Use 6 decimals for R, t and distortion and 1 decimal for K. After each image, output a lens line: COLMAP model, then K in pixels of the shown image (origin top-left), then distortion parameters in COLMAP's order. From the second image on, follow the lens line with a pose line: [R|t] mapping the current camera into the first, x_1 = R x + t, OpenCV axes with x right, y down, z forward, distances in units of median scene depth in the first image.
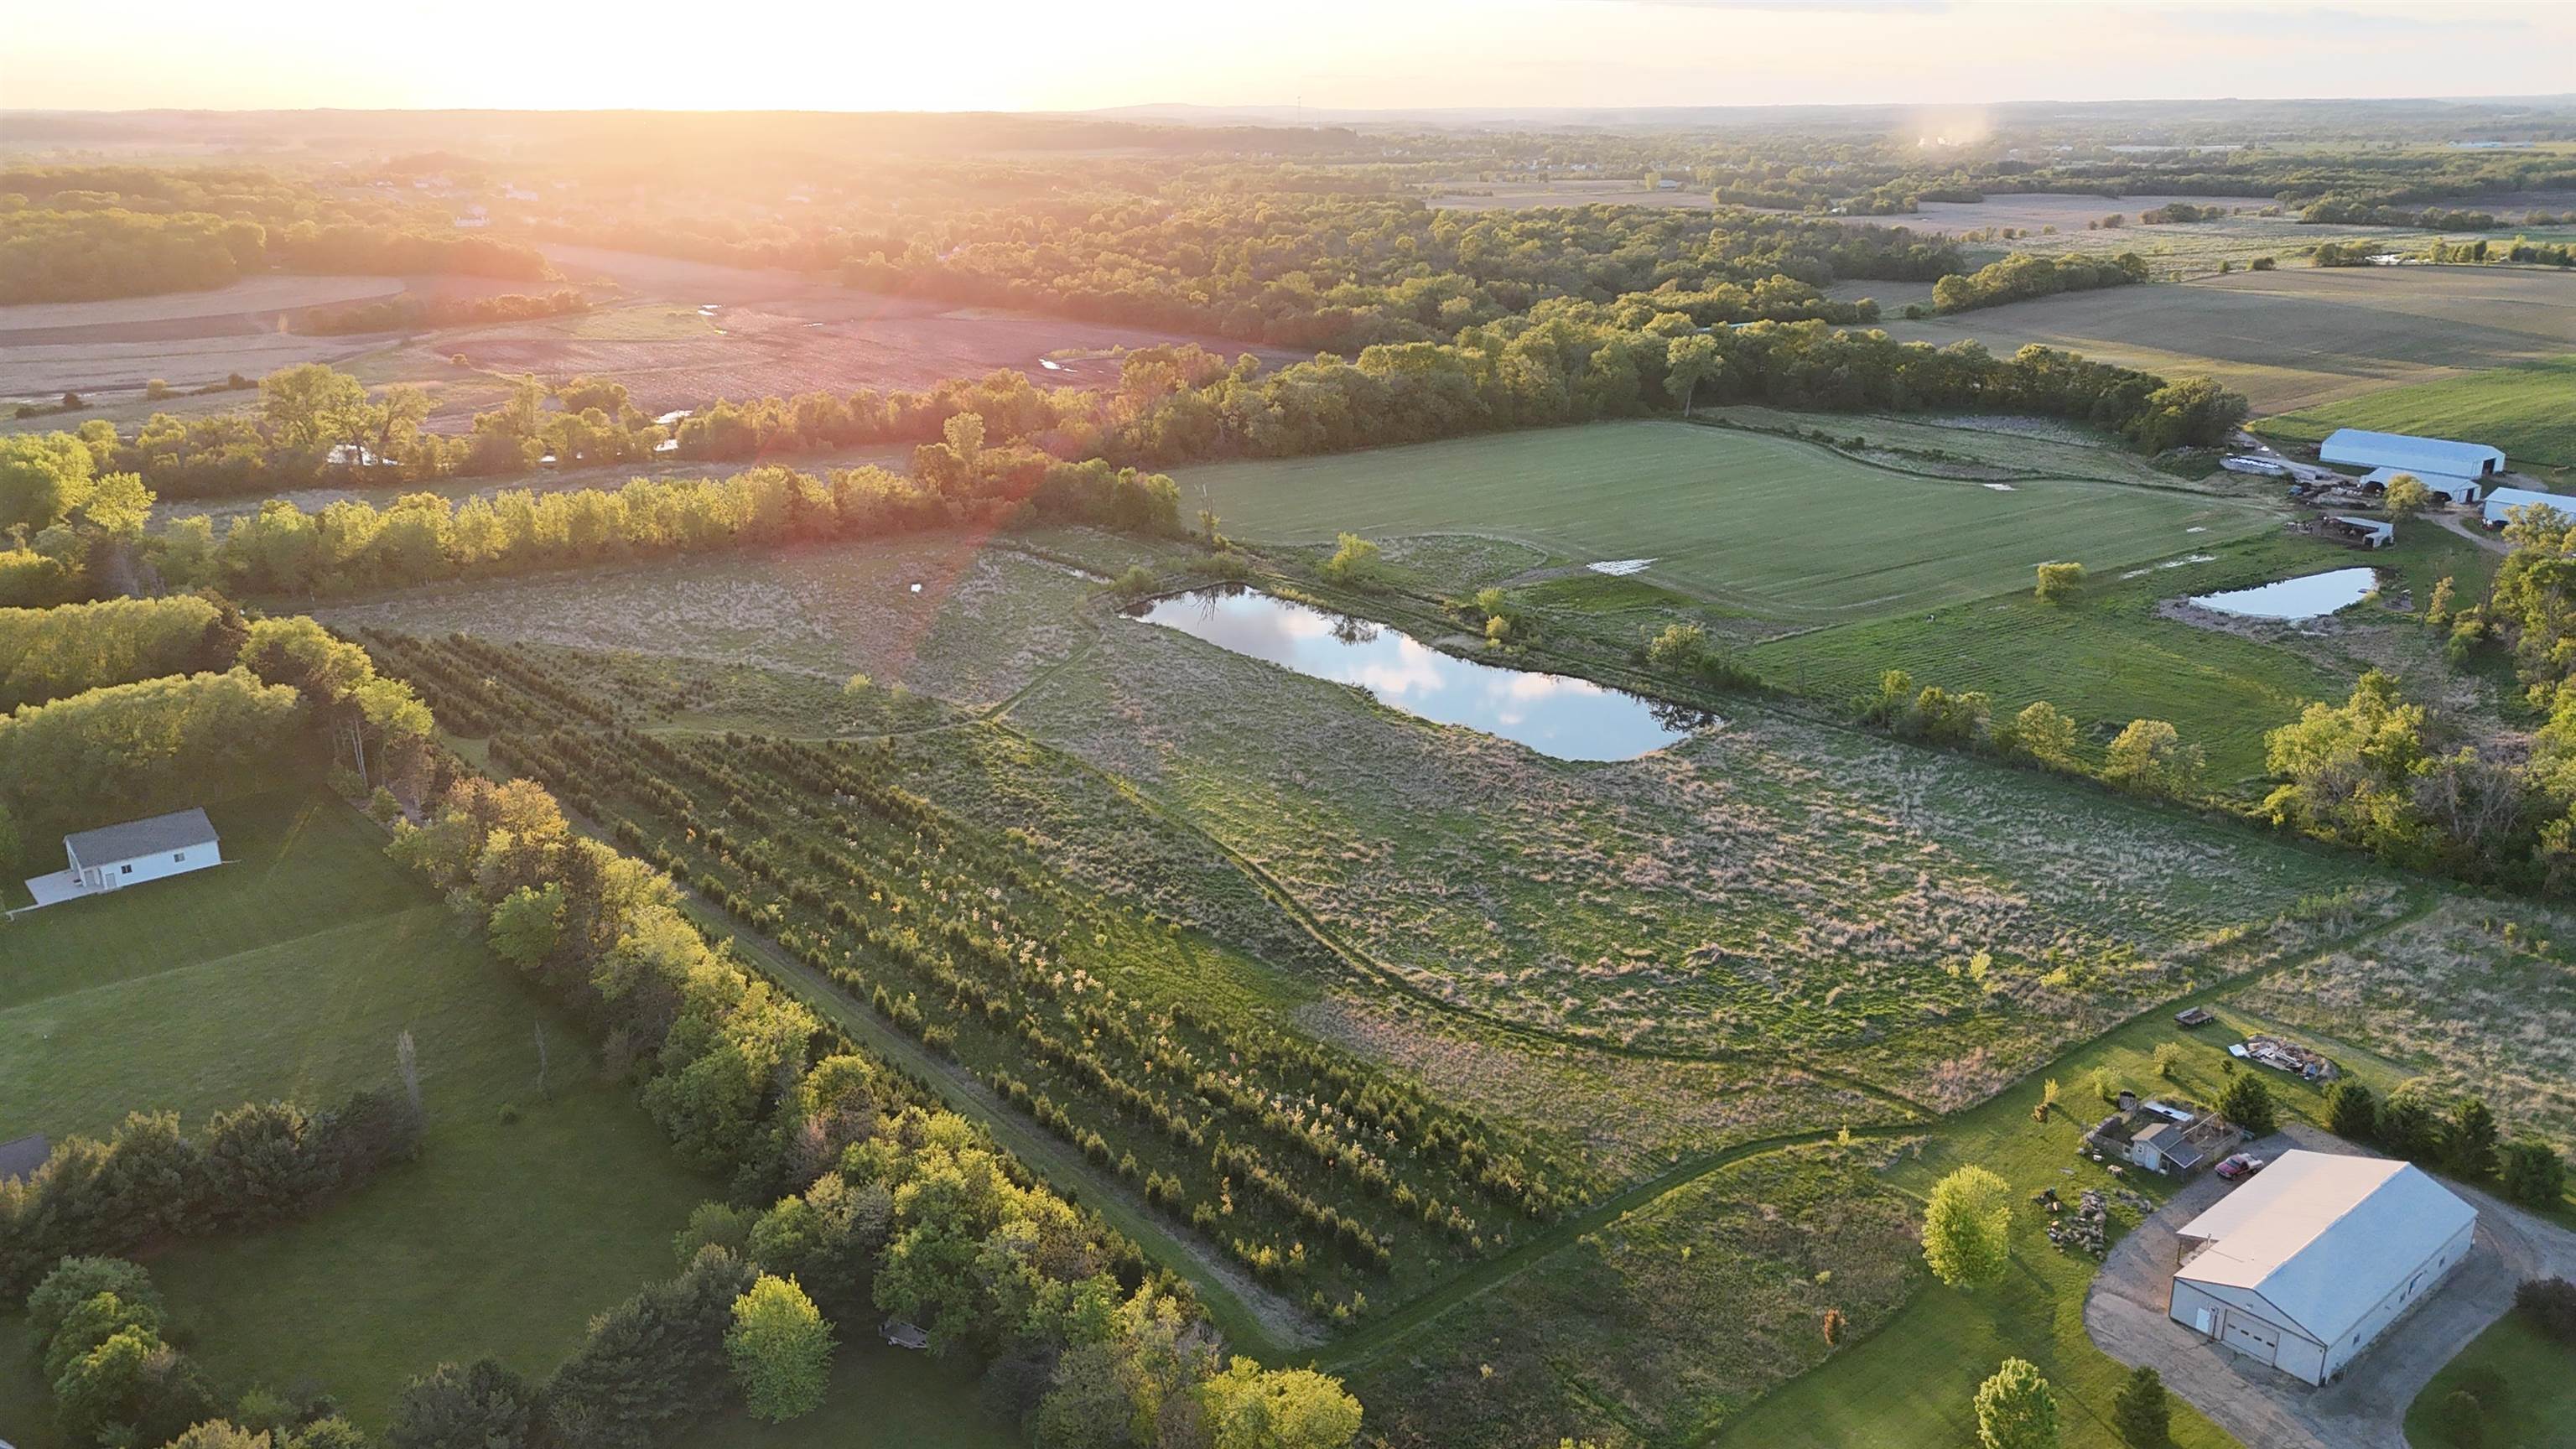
lens RADIAL K [[1876.4, 0, 1296.6], [0, 1876.4, 733.8], [0, 0, 1]] dist [0.076326, -0.069251]
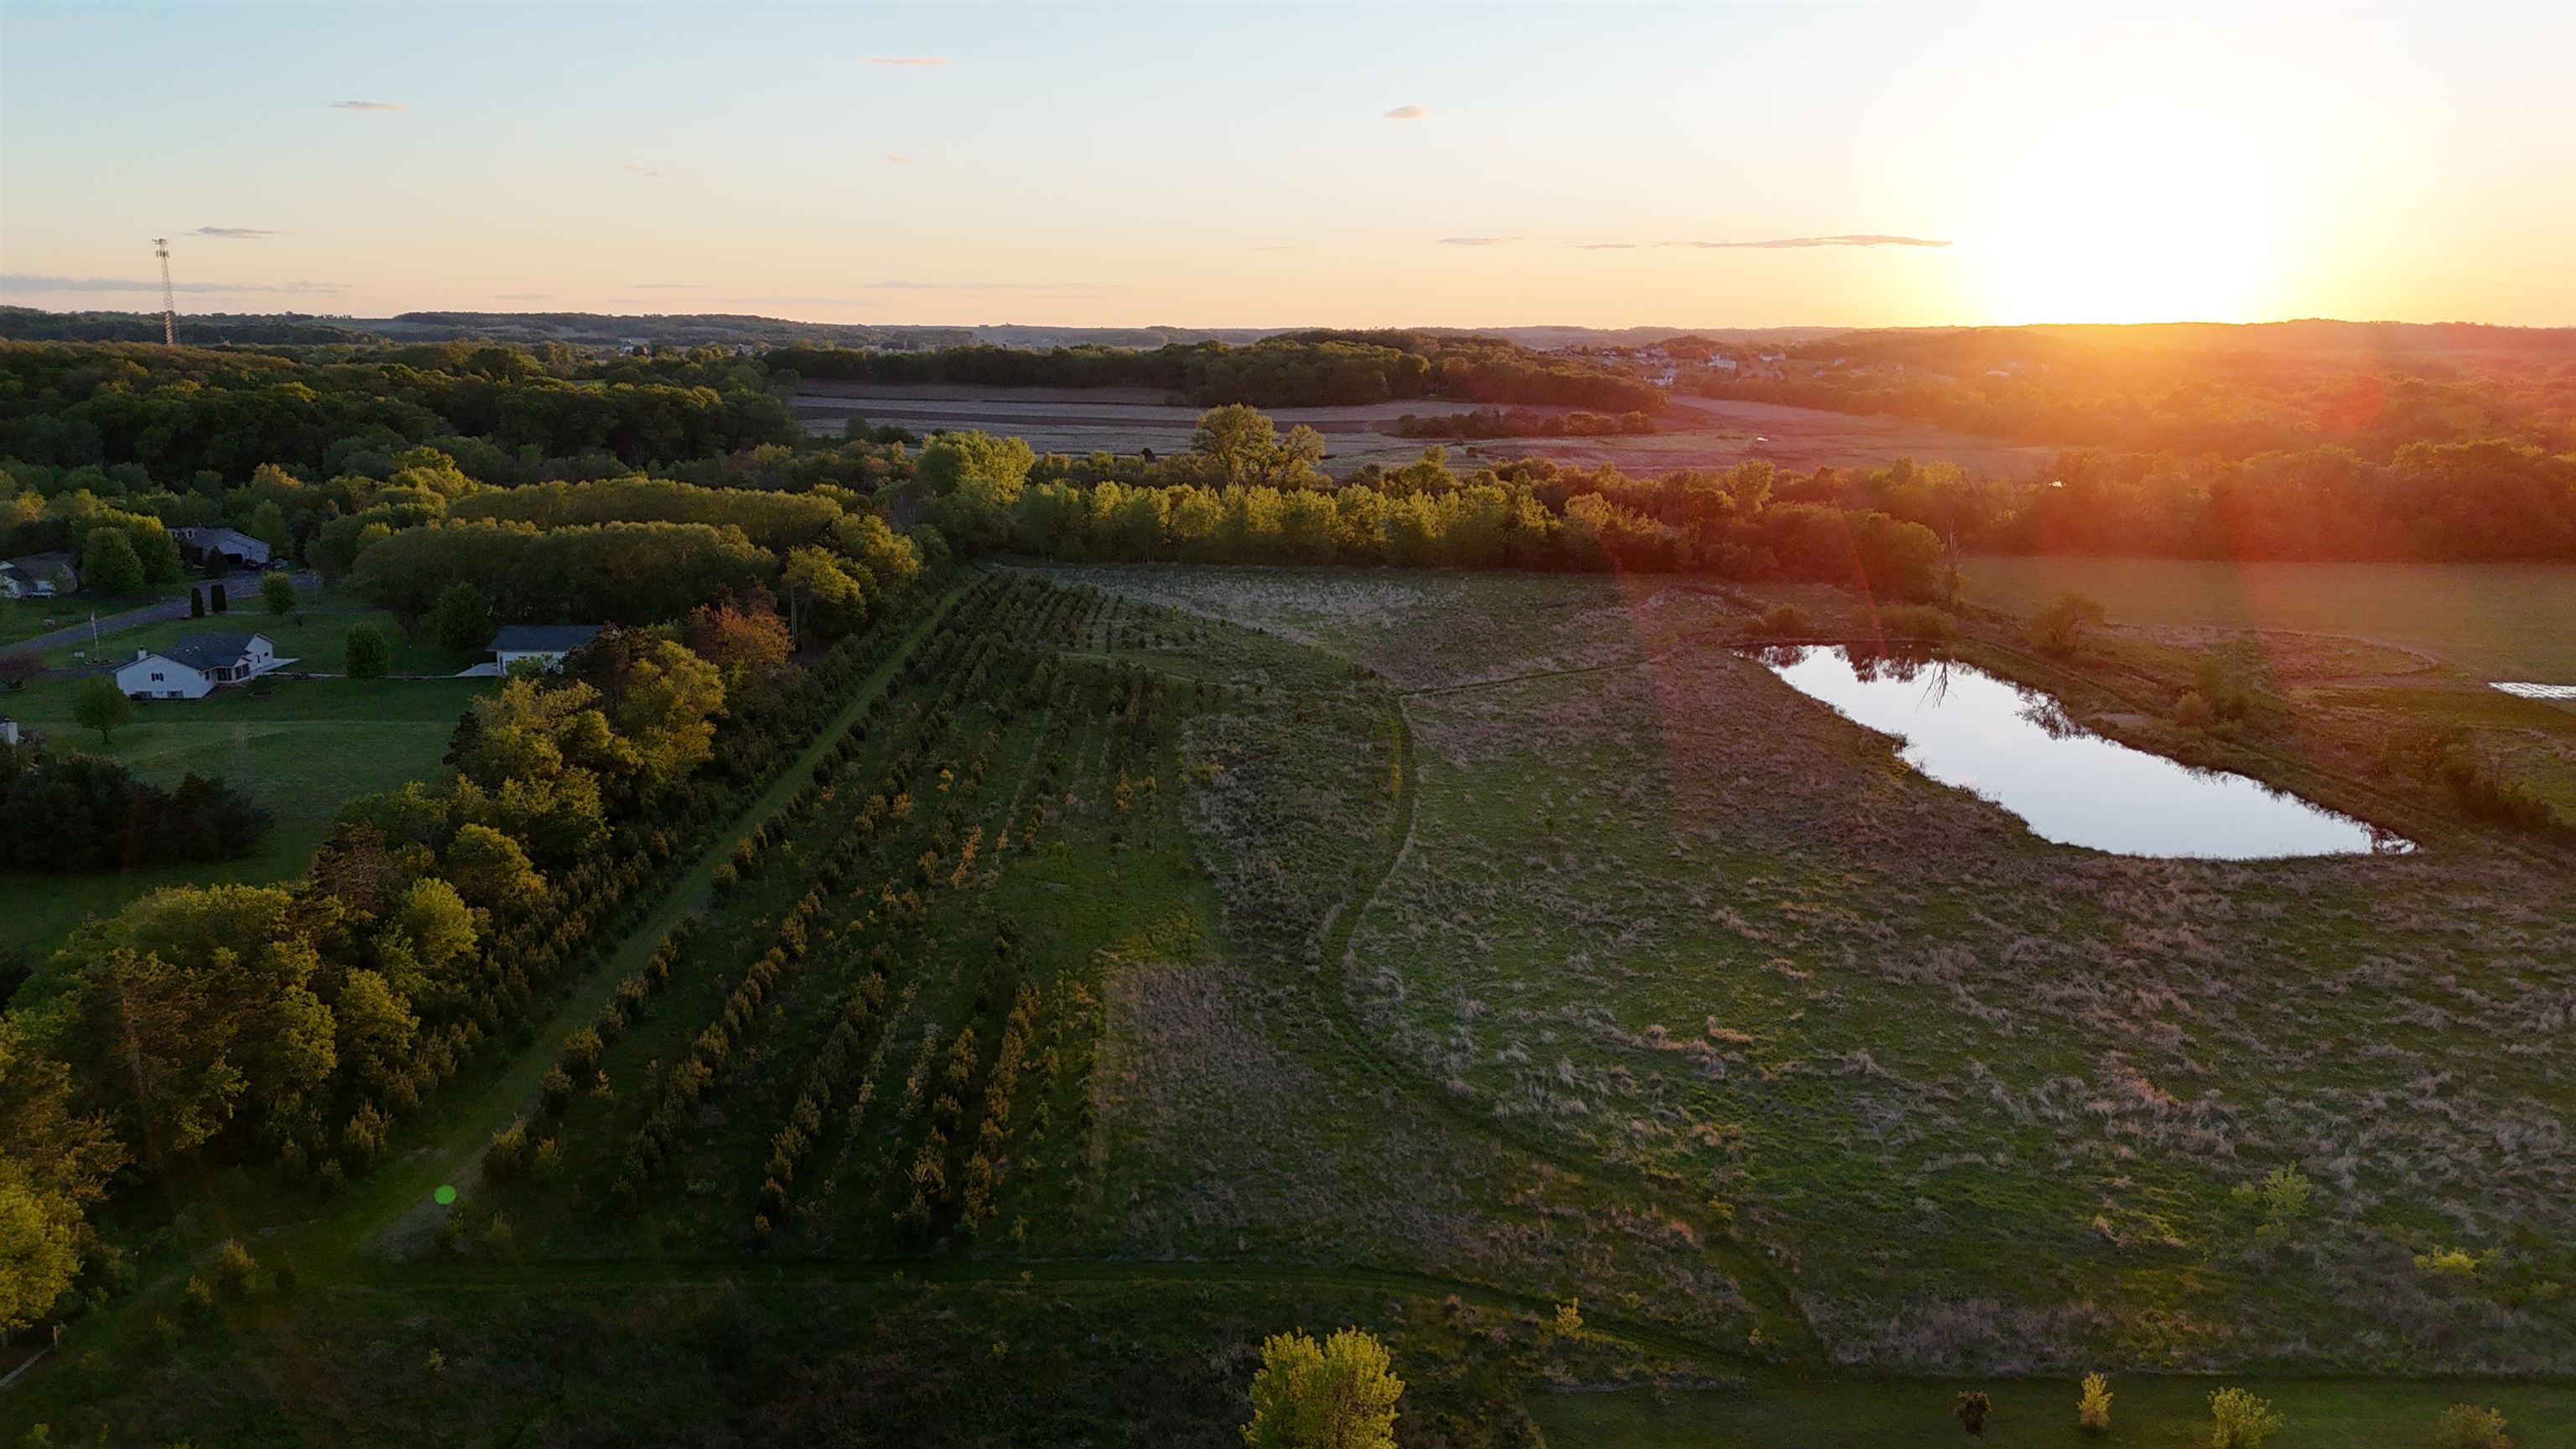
lens RADIAL K [[1876.4, 0, 1294.7], [0, 1876.4, 727.1], [0, 0, 1]] dist [0.076326, -0.069251]
pose [[0.791685, 0.133438, -0.596179, 0.377329], [-0.199885, 0.978721, -0.046375, 0.067821], [0.577305, 0.155882, 0.801511, 0.375291]]
